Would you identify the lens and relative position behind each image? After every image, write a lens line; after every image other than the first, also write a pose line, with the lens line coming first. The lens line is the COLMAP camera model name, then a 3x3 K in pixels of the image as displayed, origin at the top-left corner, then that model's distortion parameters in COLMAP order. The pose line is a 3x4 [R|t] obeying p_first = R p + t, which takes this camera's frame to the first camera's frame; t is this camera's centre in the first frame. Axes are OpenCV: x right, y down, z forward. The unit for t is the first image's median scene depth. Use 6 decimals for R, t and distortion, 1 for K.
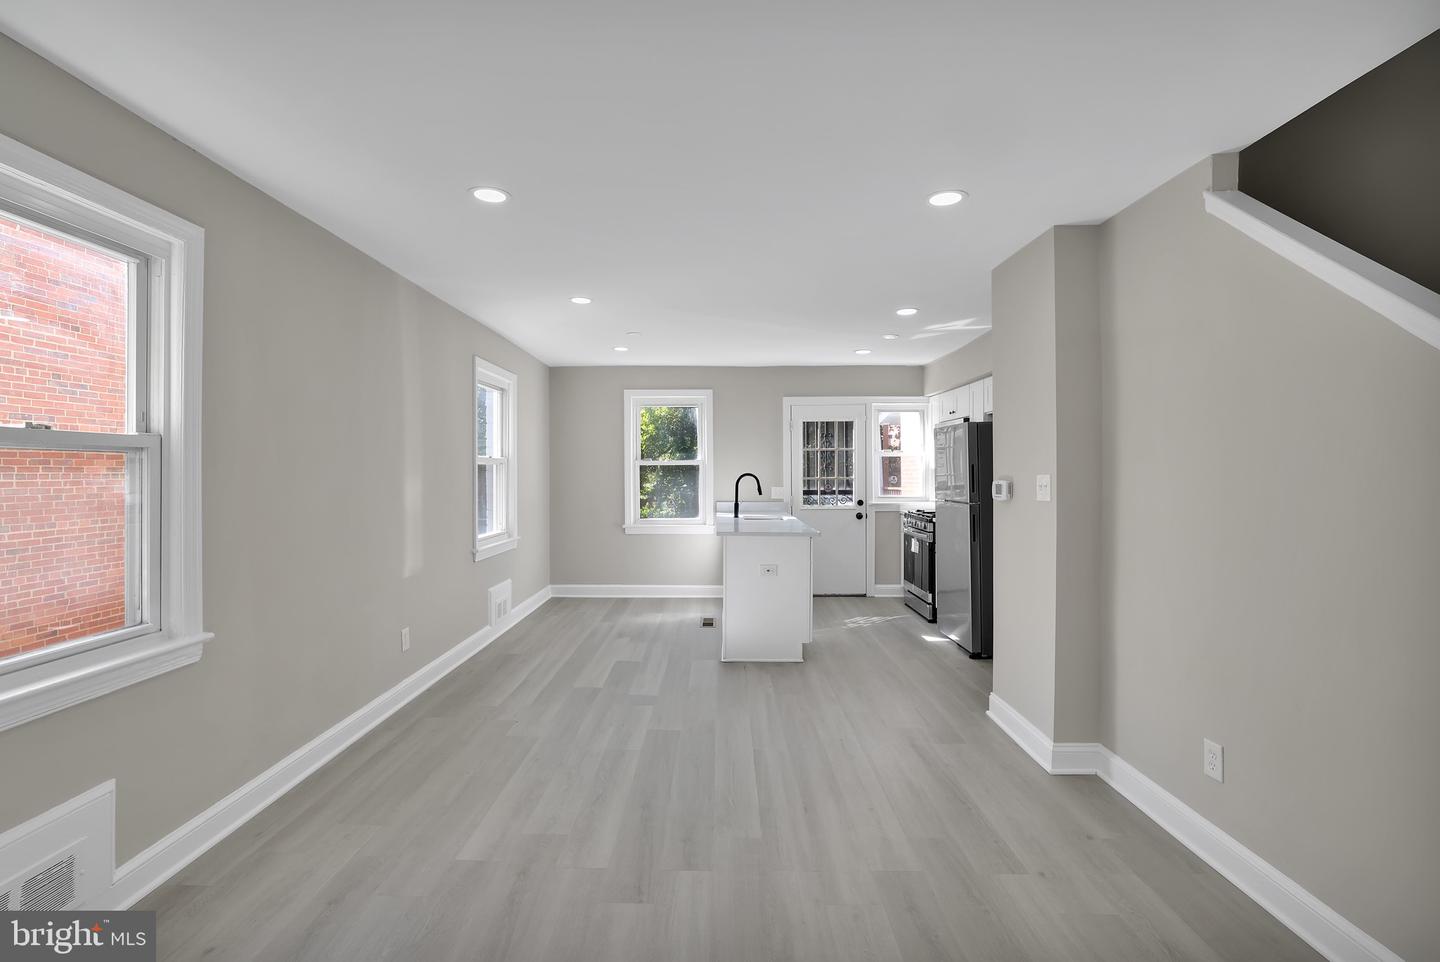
lens RADIAL K [[635.9, 0, 711.7], [0, 635.9, 477.1], [0, 0, 1]] dist [-0.058359, 0.030061]
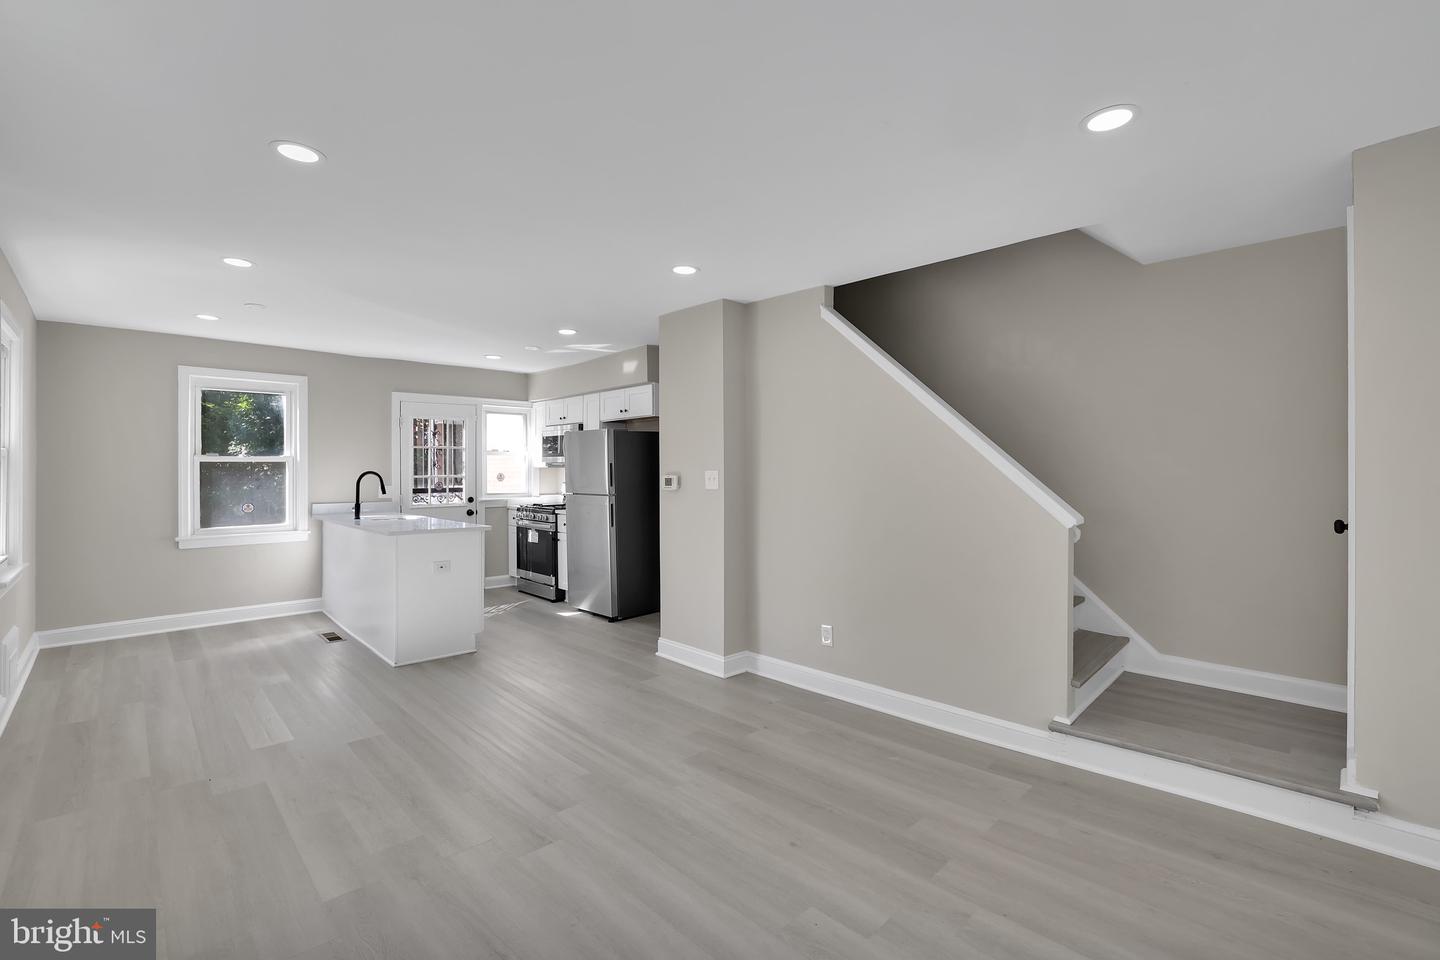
lens RADIAL K [[635.9, 0, 711.7], [0, 635.9, 476.1], [0, 0, 1]] dist [-0.058359, 0.030061]
pose [[0.706069, -0.006705, 0.708112, -0.226017], [0.006734, 0.999974, 0.002754, 0.001722], [-0.708111, 0.002824, 0.706095, -0.007513]]
